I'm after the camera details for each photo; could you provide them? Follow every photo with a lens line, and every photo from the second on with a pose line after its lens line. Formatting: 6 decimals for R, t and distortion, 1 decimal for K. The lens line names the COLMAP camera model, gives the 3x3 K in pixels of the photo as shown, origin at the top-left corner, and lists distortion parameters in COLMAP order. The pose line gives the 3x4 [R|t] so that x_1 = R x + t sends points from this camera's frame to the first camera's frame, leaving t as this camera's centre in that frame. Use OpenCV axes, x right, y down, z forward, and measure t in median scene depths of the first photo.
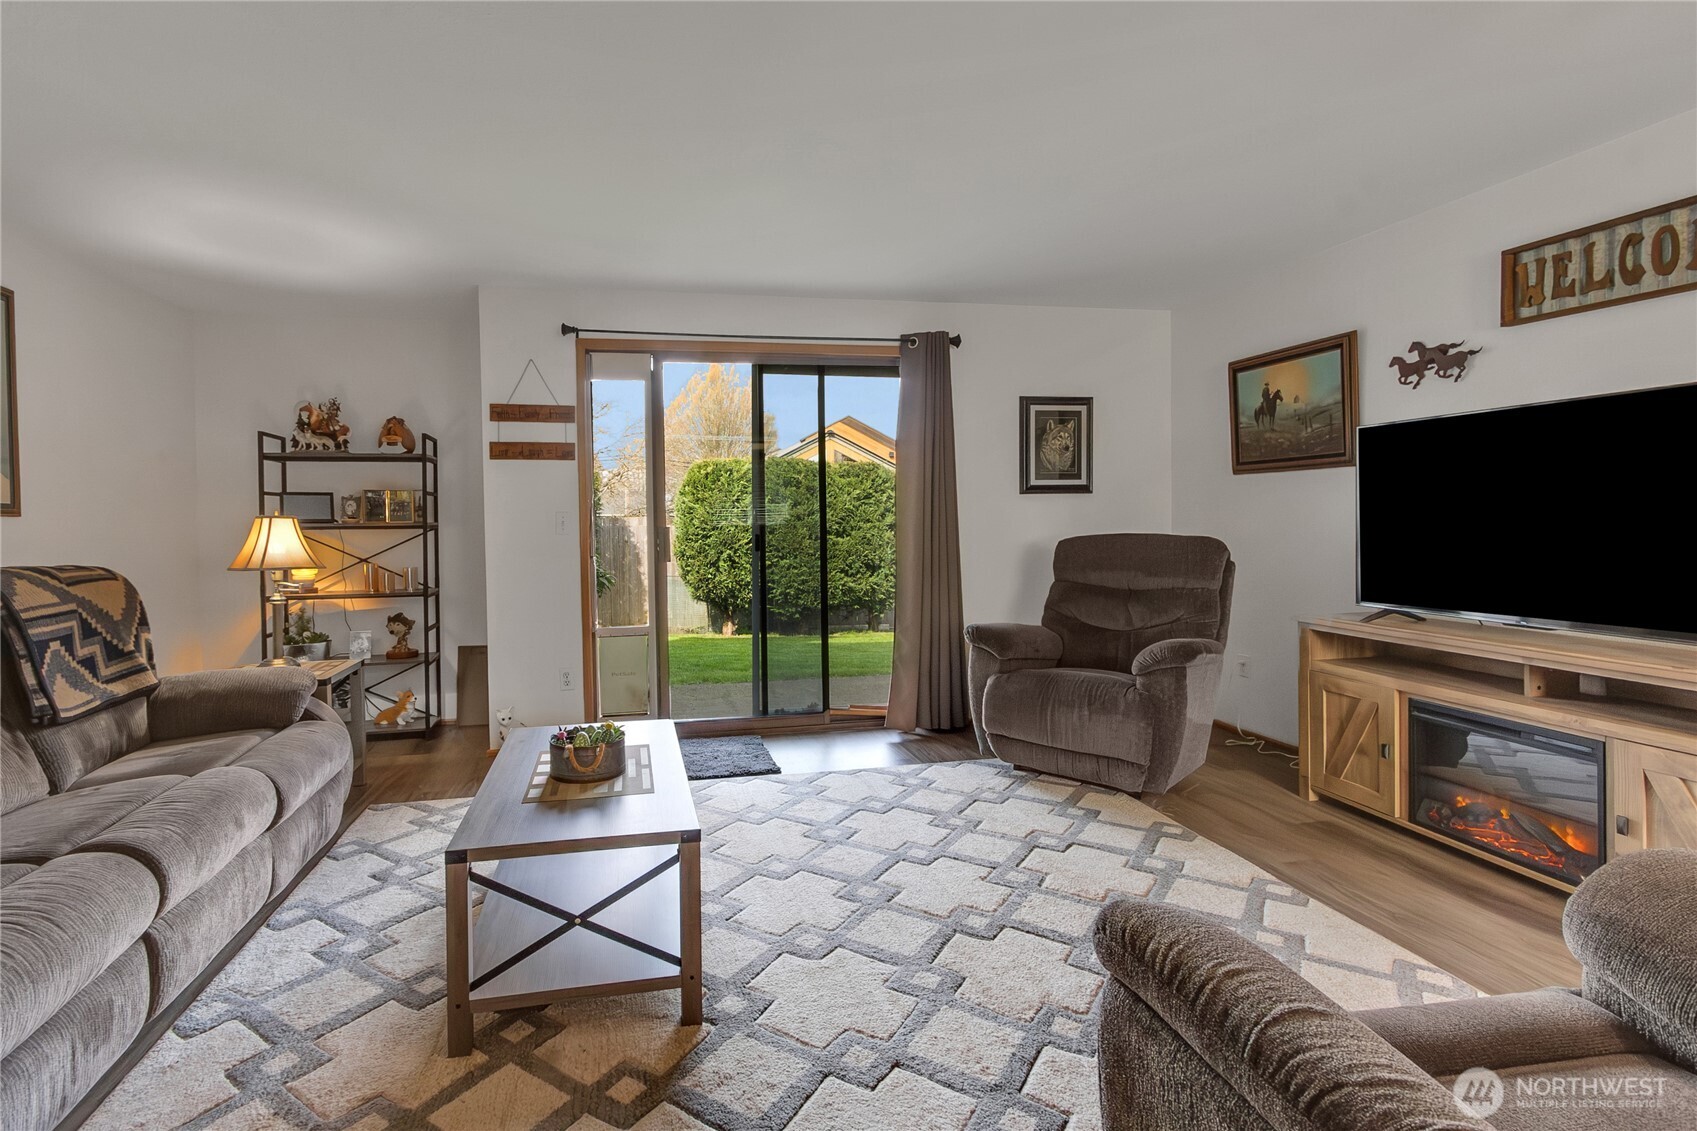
lens RADIAL K [[810.7, 0, 766.8], [0, 810.7, 542.6], [0, 0, 1]] dist [0.009587, -0.000505]
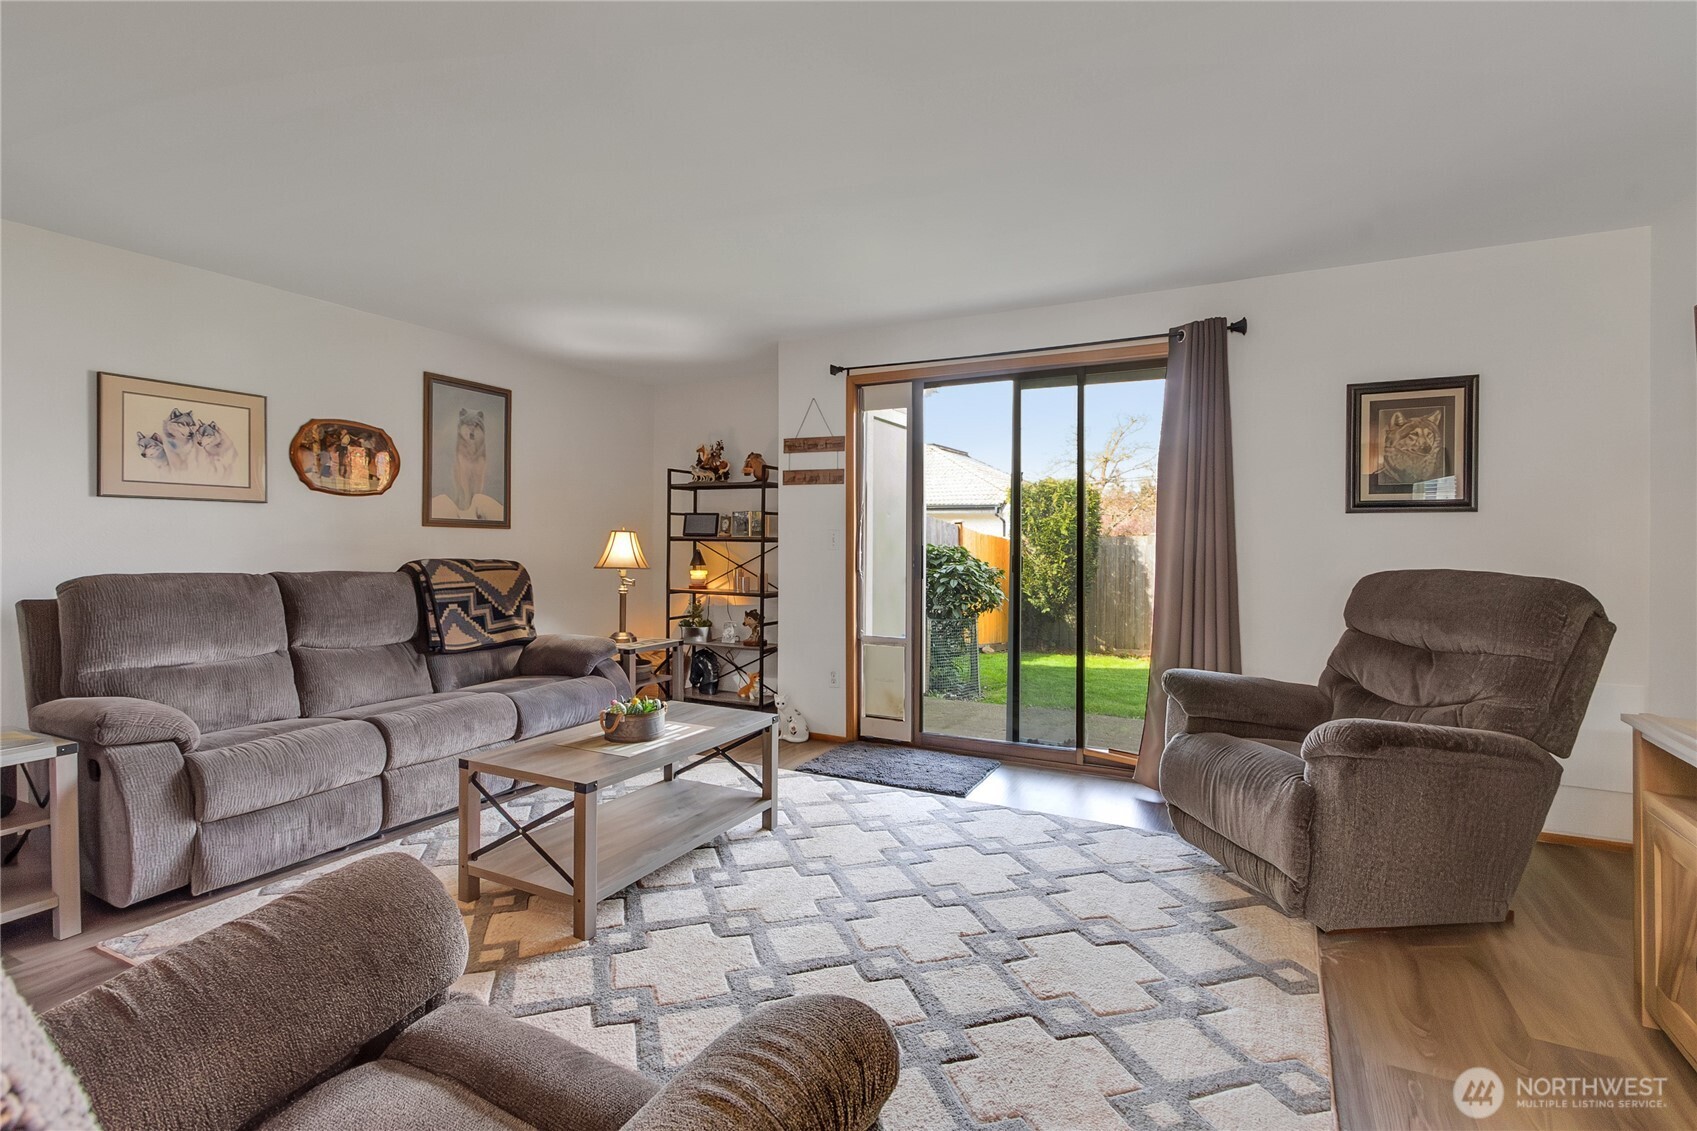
lens RADIAL K [[810.7, 0, 840.1], [0, 810.7, 544.0], [0, 0, 1]] dist [0.009587, -0.000505]
pose [[0.776475, 0.022599, -0.629742, 0.481019], [-0.034230, 0.999394, -0.006342, -0.010985], [0.629217, 0.026481, 0.776778, 0.125683]]
